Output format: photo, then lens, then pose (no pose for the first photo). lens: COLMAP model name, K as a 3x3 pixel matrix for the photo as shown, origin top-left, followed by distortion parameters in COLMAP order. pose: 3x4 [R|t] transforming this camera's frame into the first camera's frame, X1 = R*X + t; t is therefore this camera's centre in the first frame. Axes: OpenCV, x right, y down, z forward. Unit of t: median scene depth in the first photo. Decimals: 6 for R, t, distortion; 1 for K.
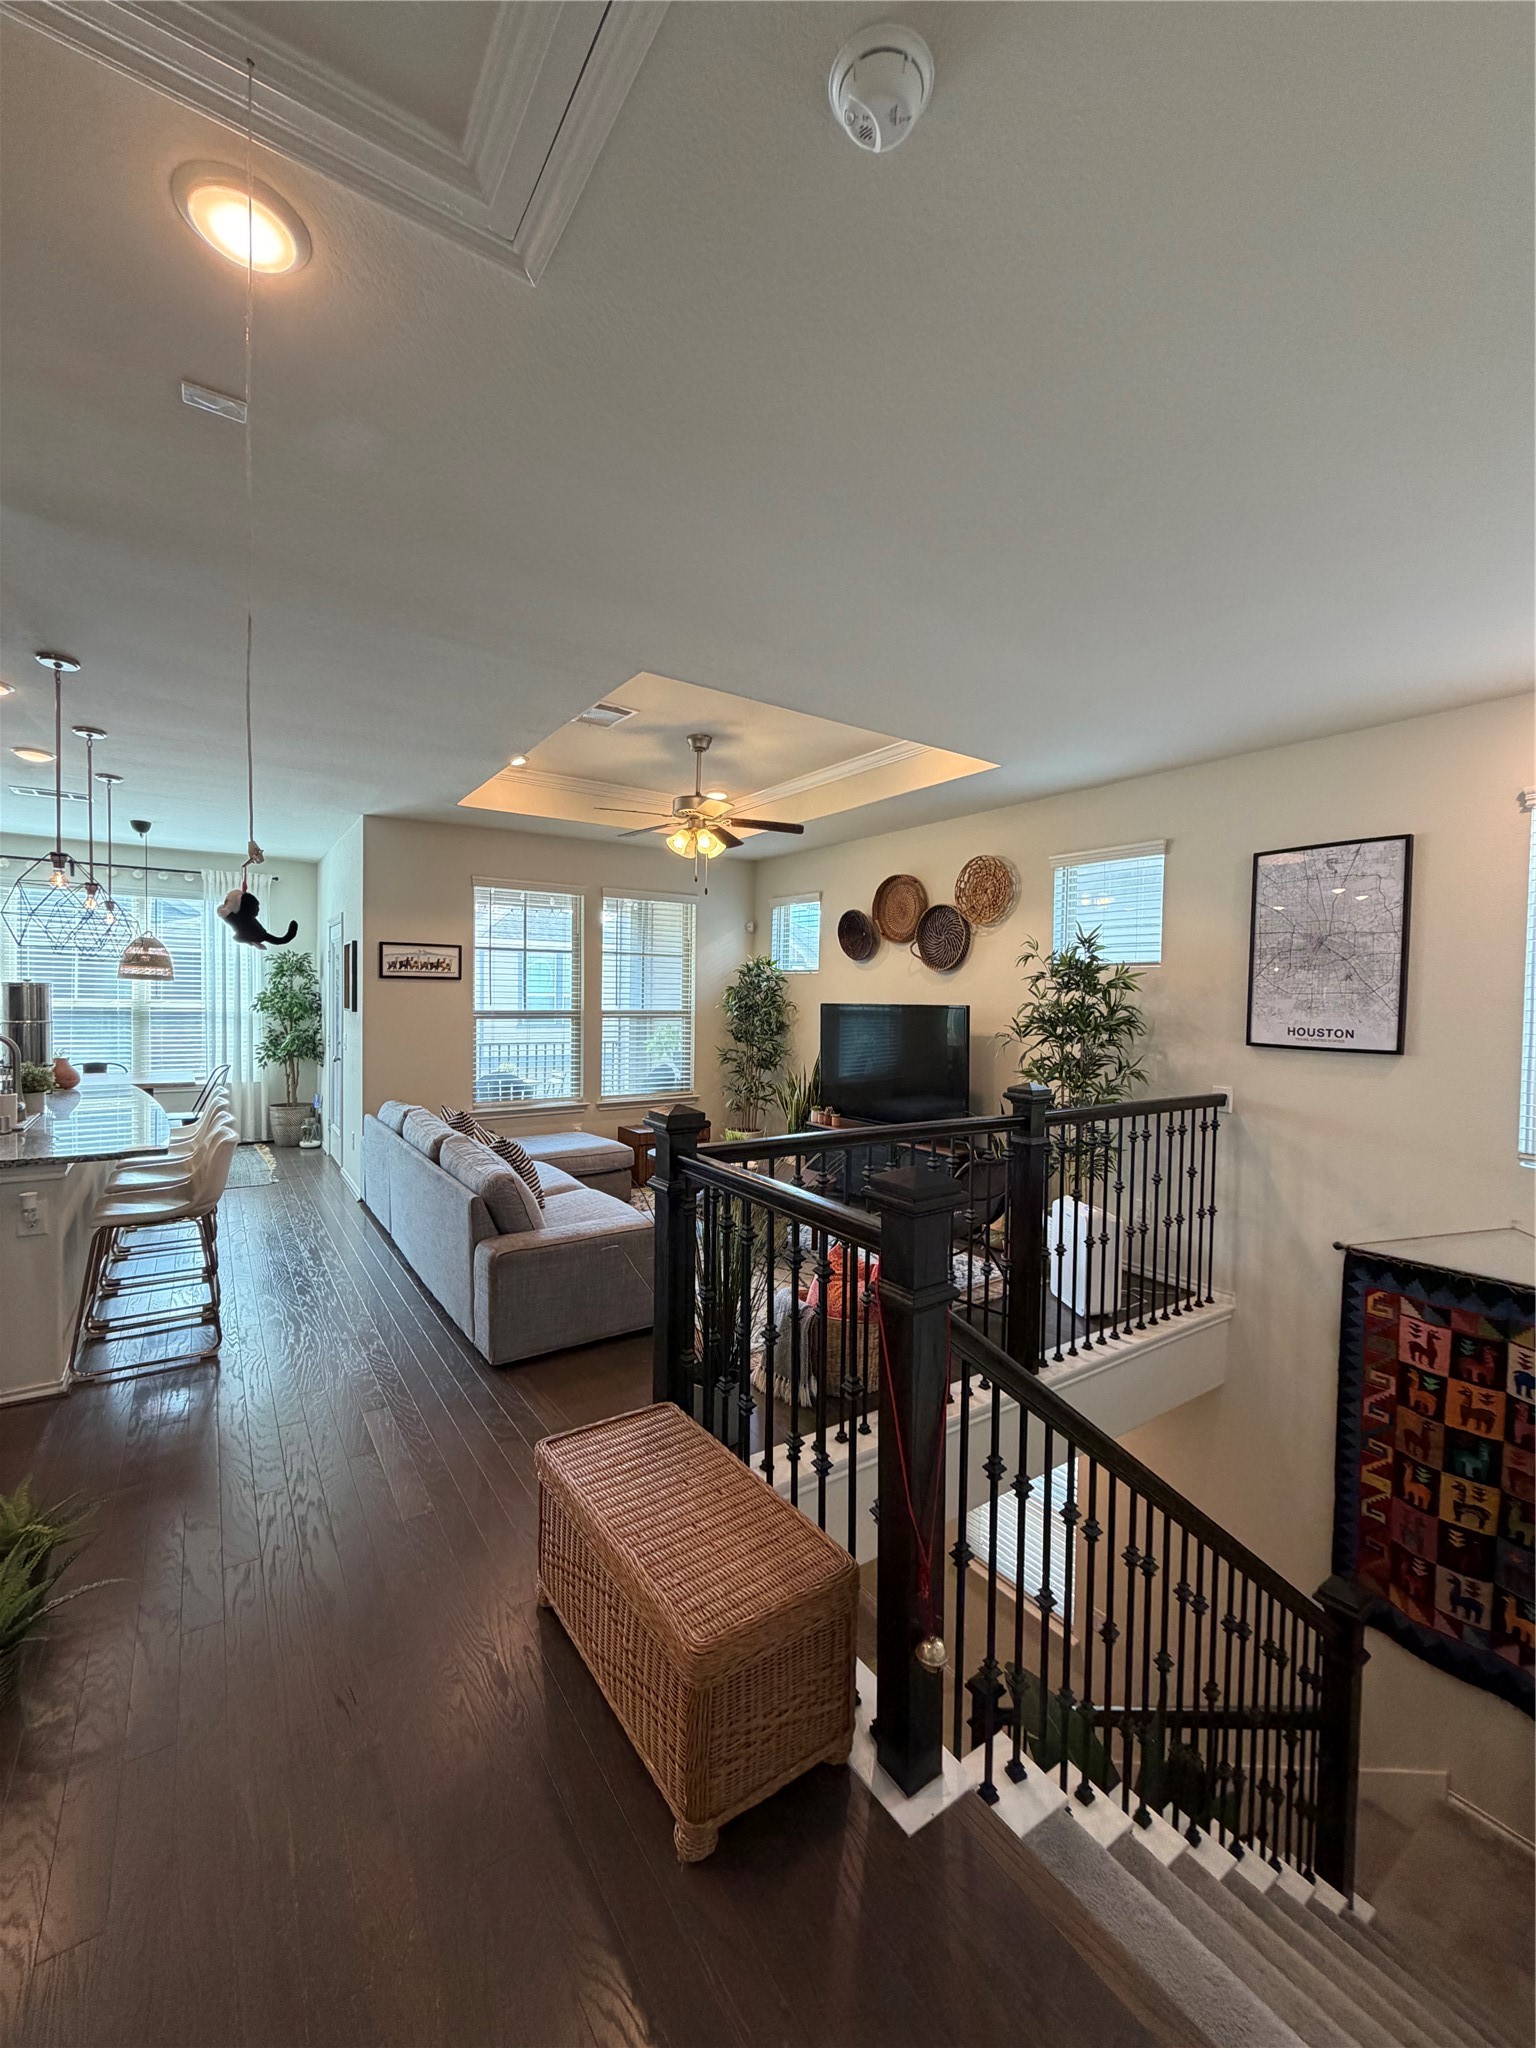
lens RADIAL K [[809.5, 0, 754.5], [0, 809.5, 1018.9], [0, 0, 1]] dist [0.000400, -0.000823]
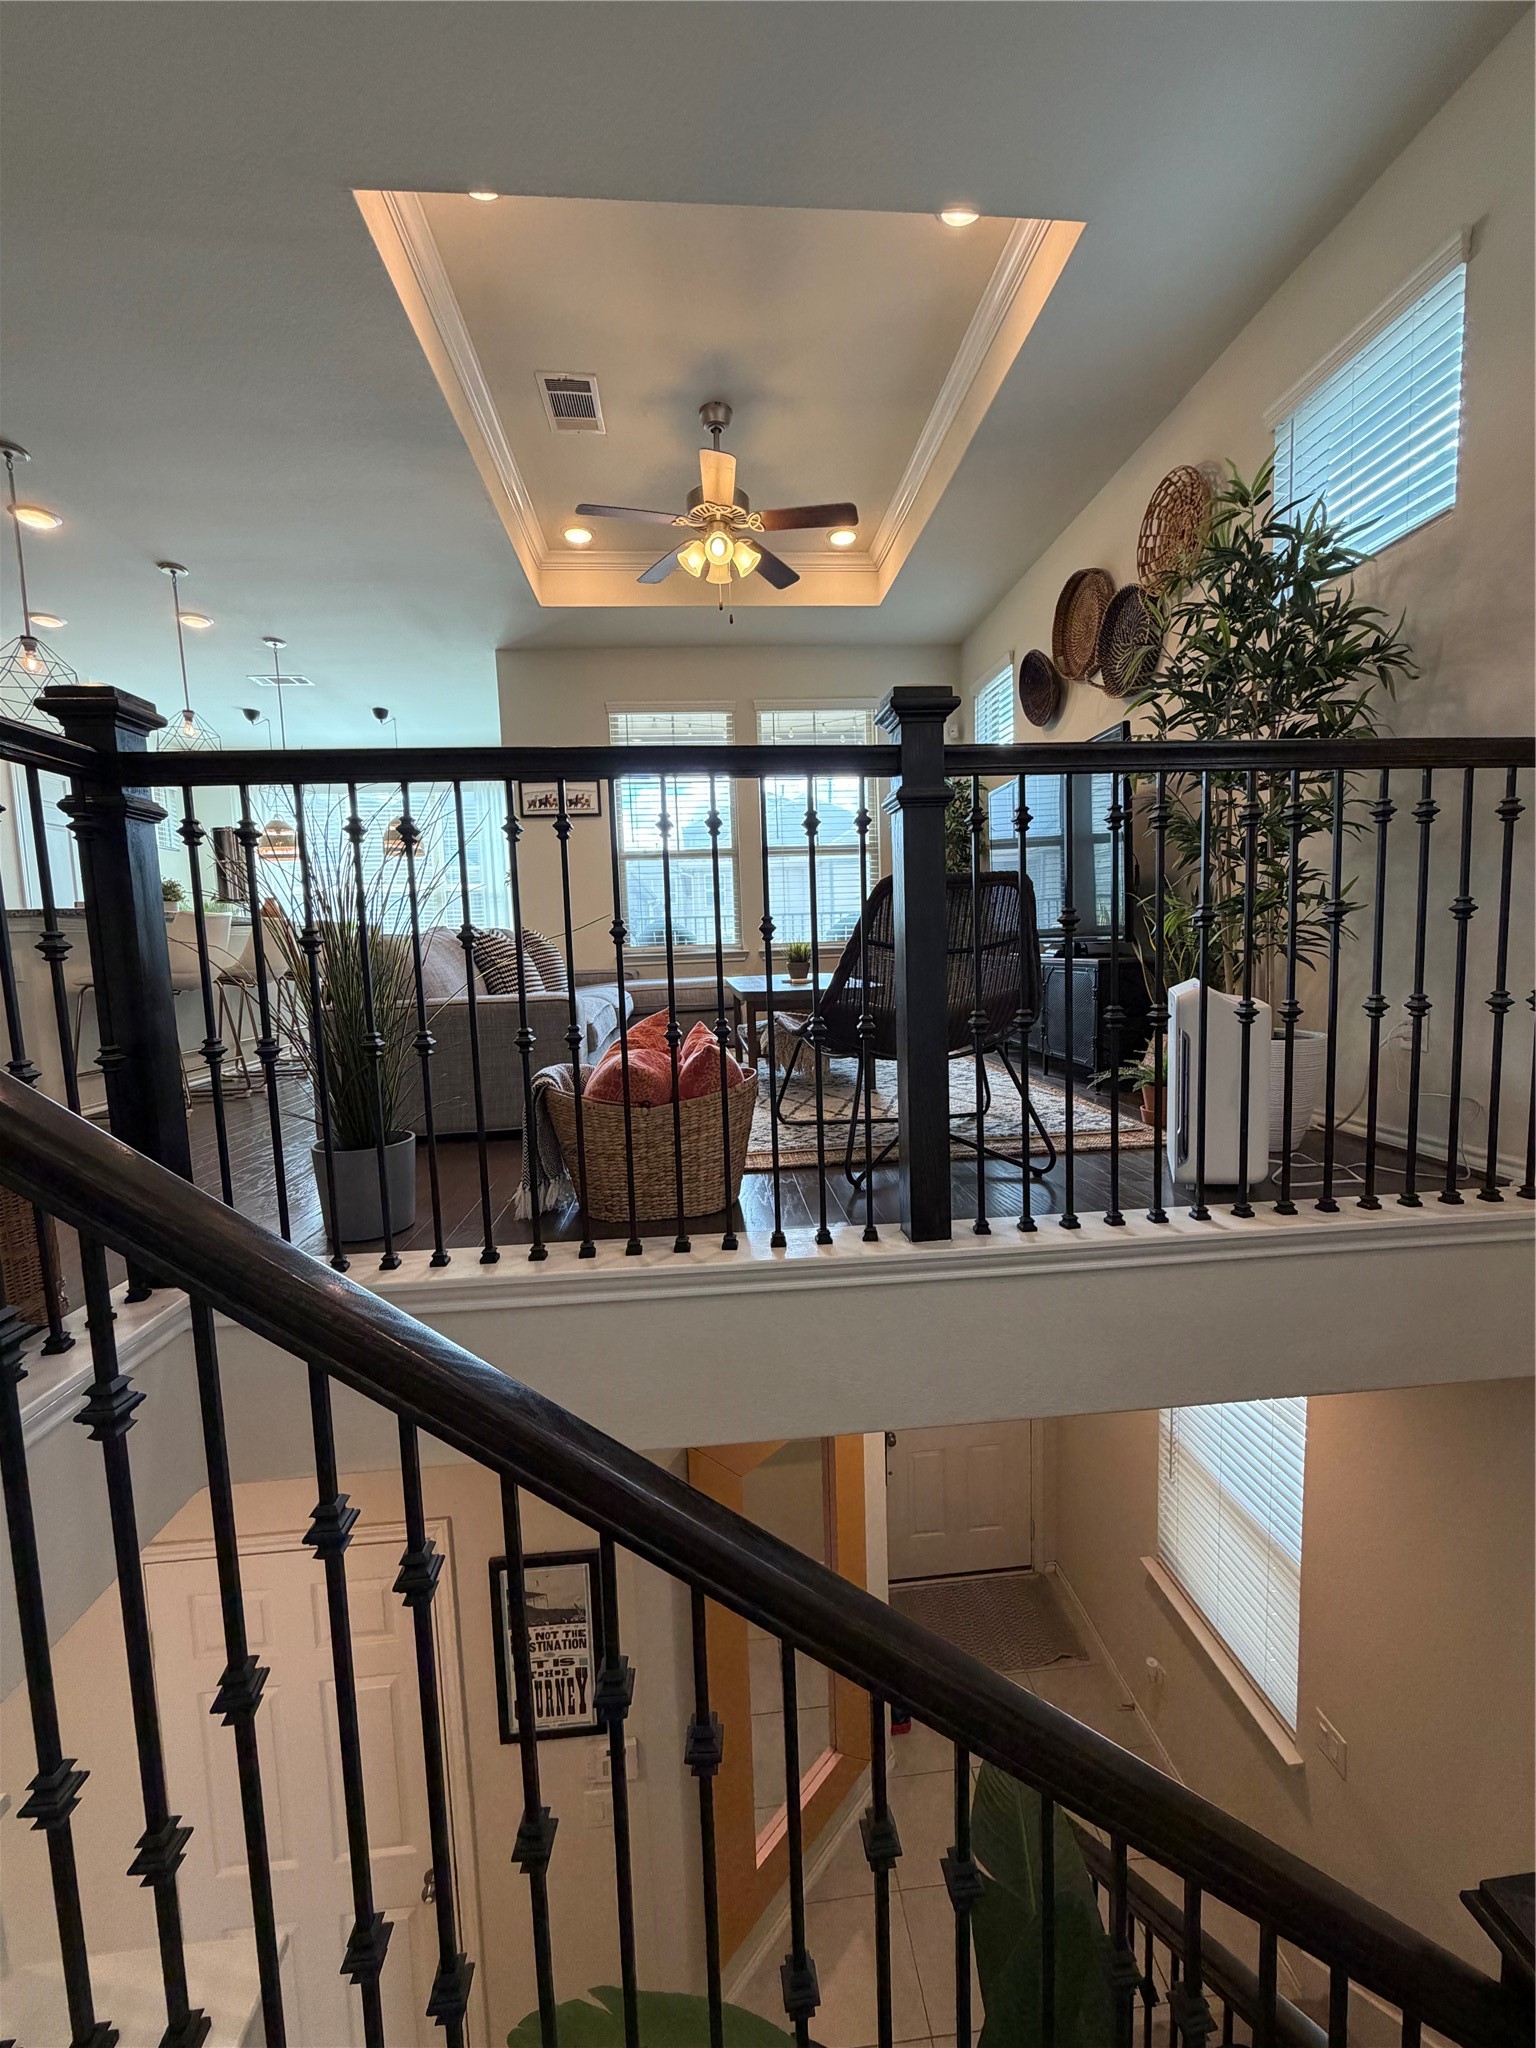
lens RADIAL K [[809.5, 0, 764.1], [0, 809.5, 1017.2], [0, 0, 1]] dist [0.000400, -0.000823]
pose [[0.874128, 0.002965, -0.485687, 0.482016], [0.031241, 0.997567, 0.062317, 0.243153], [0.484690, -0.069646, 0.871909, 0.462428]]
